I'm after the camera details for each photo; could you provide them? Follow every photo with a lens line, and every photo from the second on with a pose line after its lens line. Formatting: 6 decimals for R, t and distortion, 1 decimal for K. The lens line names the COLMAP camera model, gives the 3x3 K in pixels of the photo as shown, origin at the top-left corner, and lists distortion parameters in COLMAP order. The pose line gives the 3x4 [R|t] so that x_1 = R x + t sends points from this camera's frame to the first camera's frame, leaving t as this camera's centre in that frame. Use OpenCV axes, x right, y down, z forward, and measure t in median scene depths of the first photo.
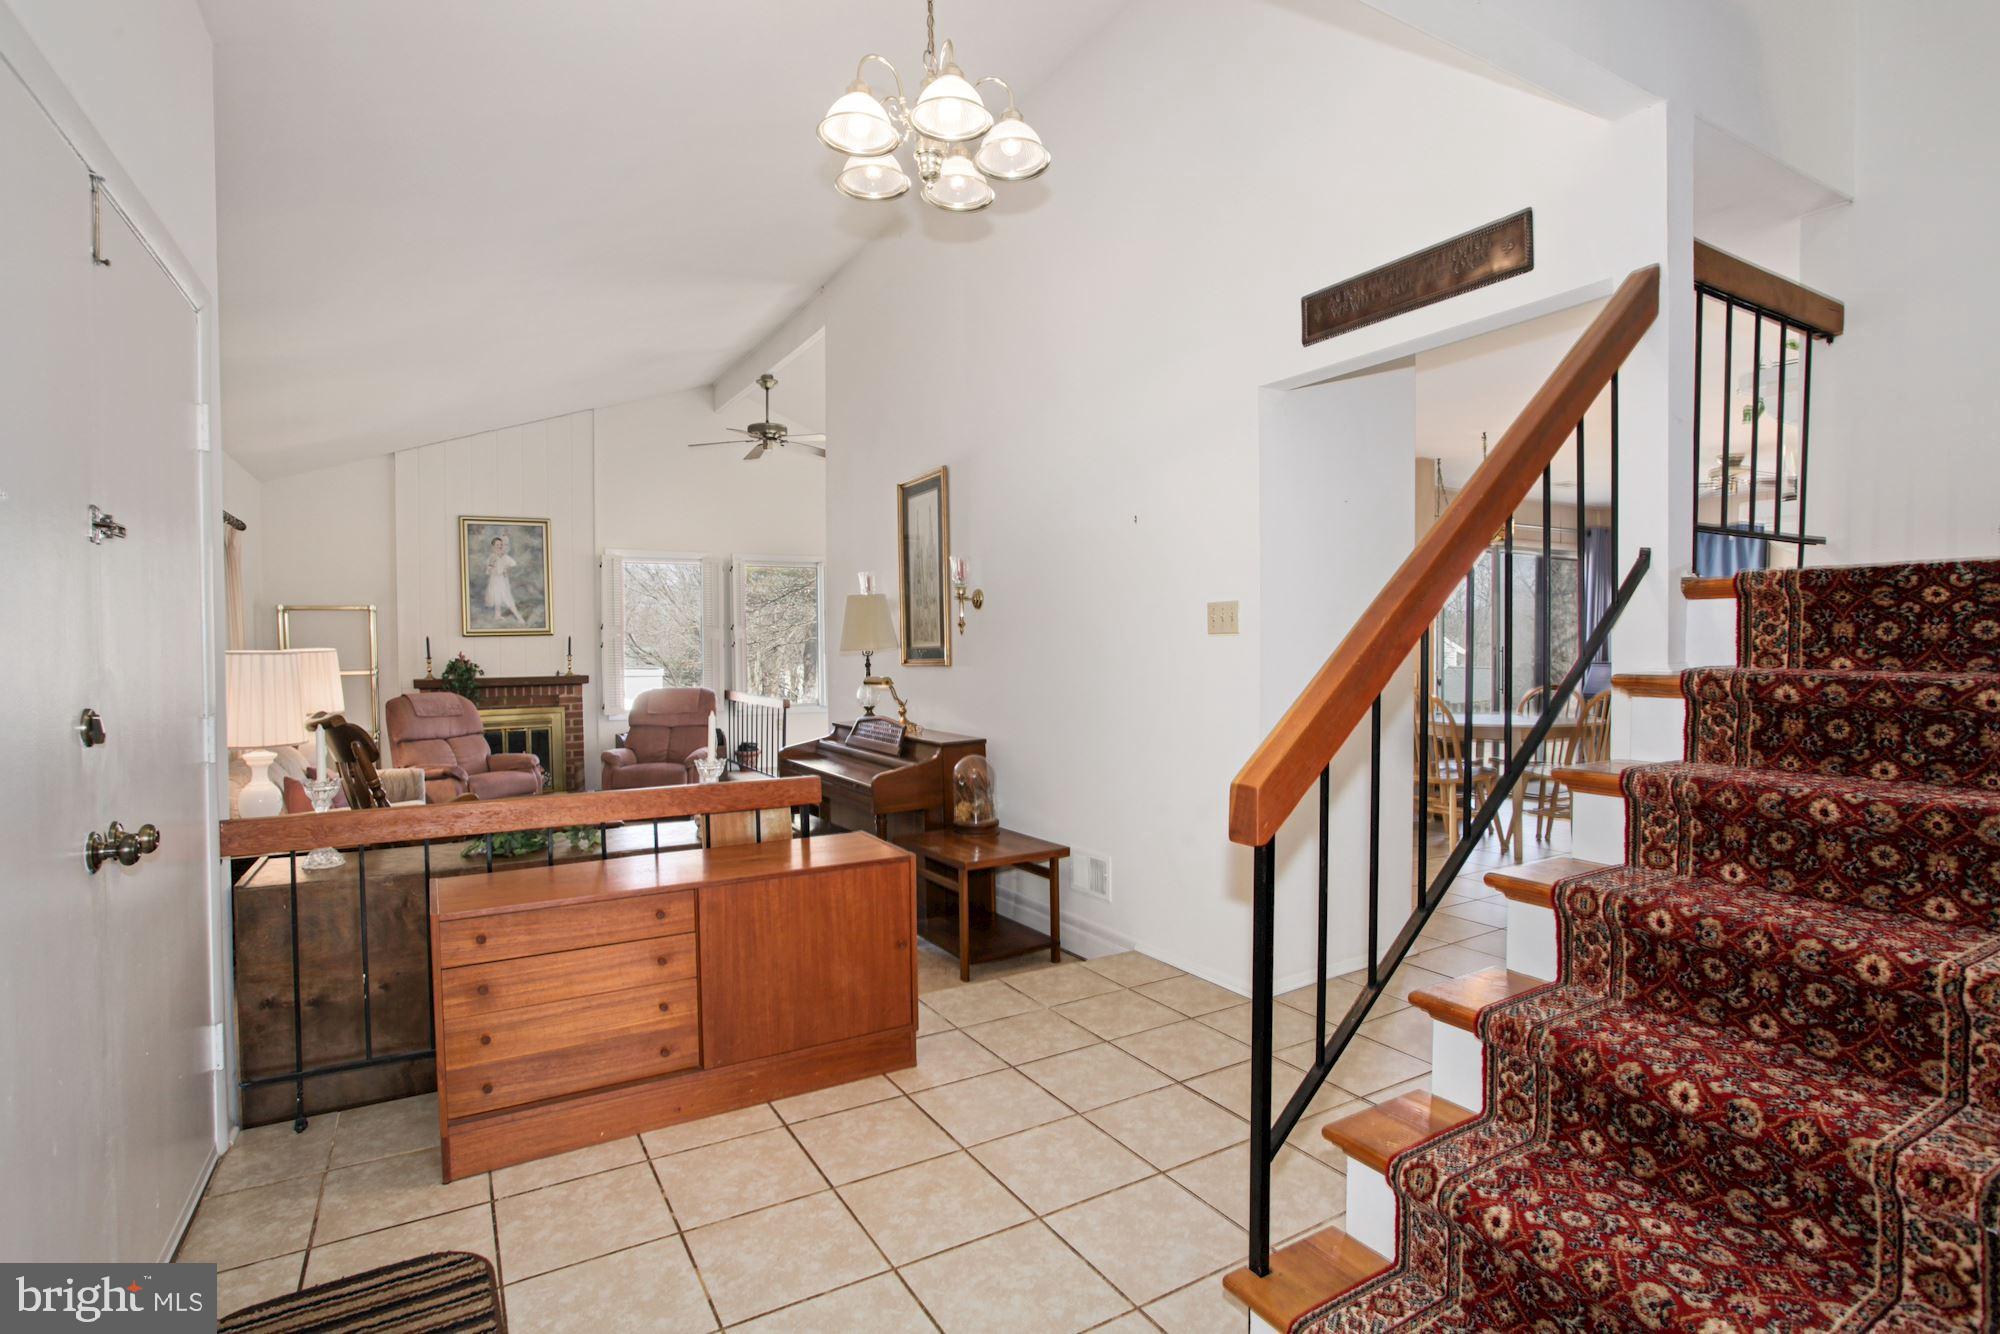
lens RADIAL K [[980.1, 0, 1003.1], [0, 980.1, 667.4], [0, 0, 1]] dist [-0.026251, 0.010478]
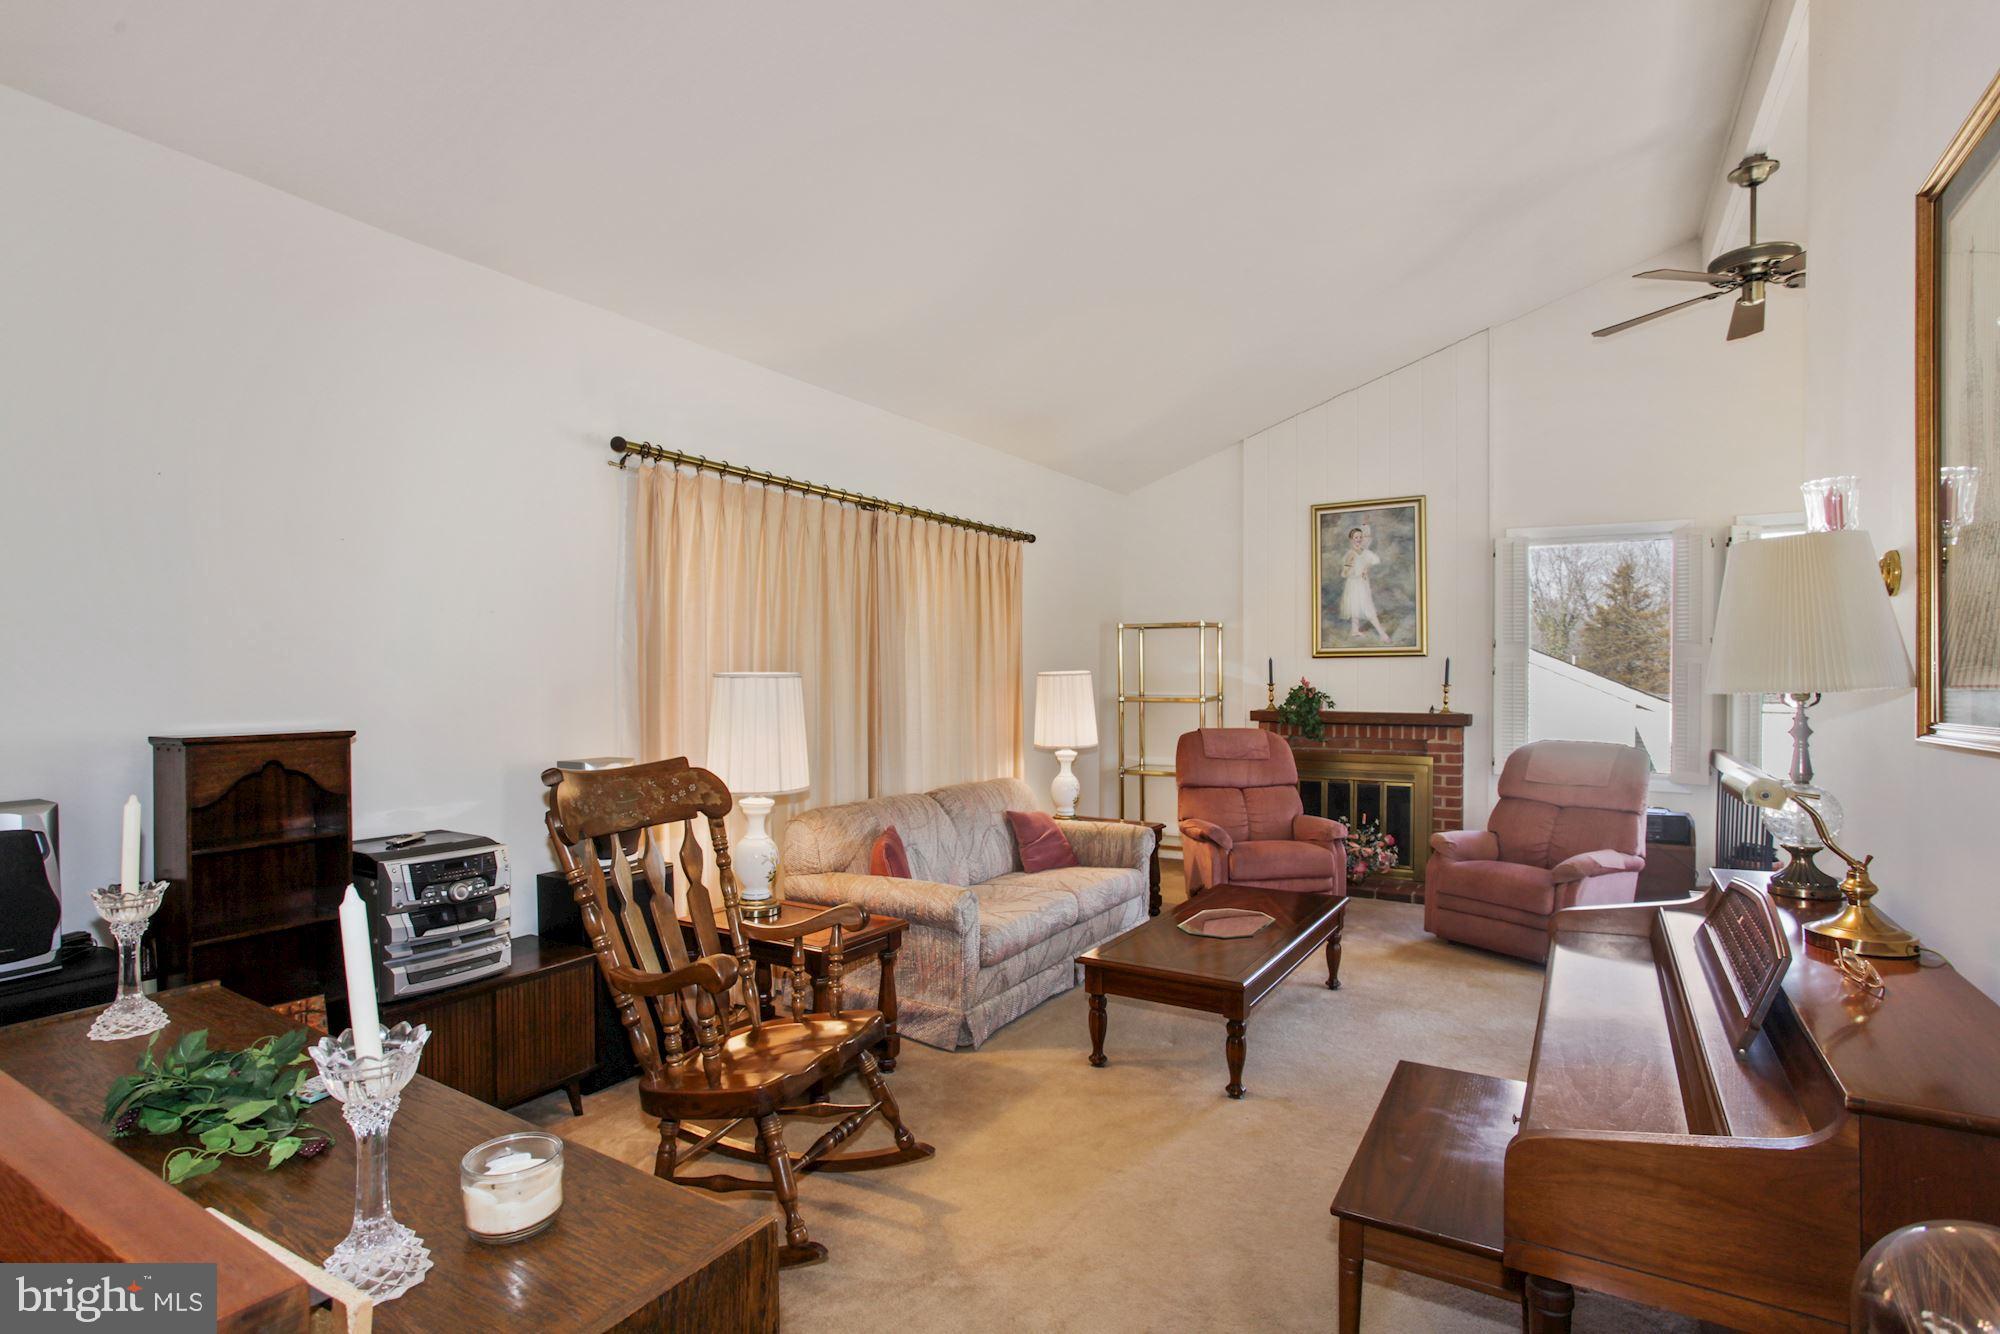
lens RADIAL K [[980.1, 0, 1039.9], [0, 980.1, 681.1], [0, 0, 1]] dist [-0.026251, 0.010478]
pose [[0.499162, 0.013964, -0.866396, 0.020757], [-0.028108, 0.999605, -0.000084, -0.006728], [0.866053, 0.024395, 0.499357, 0.404090]]
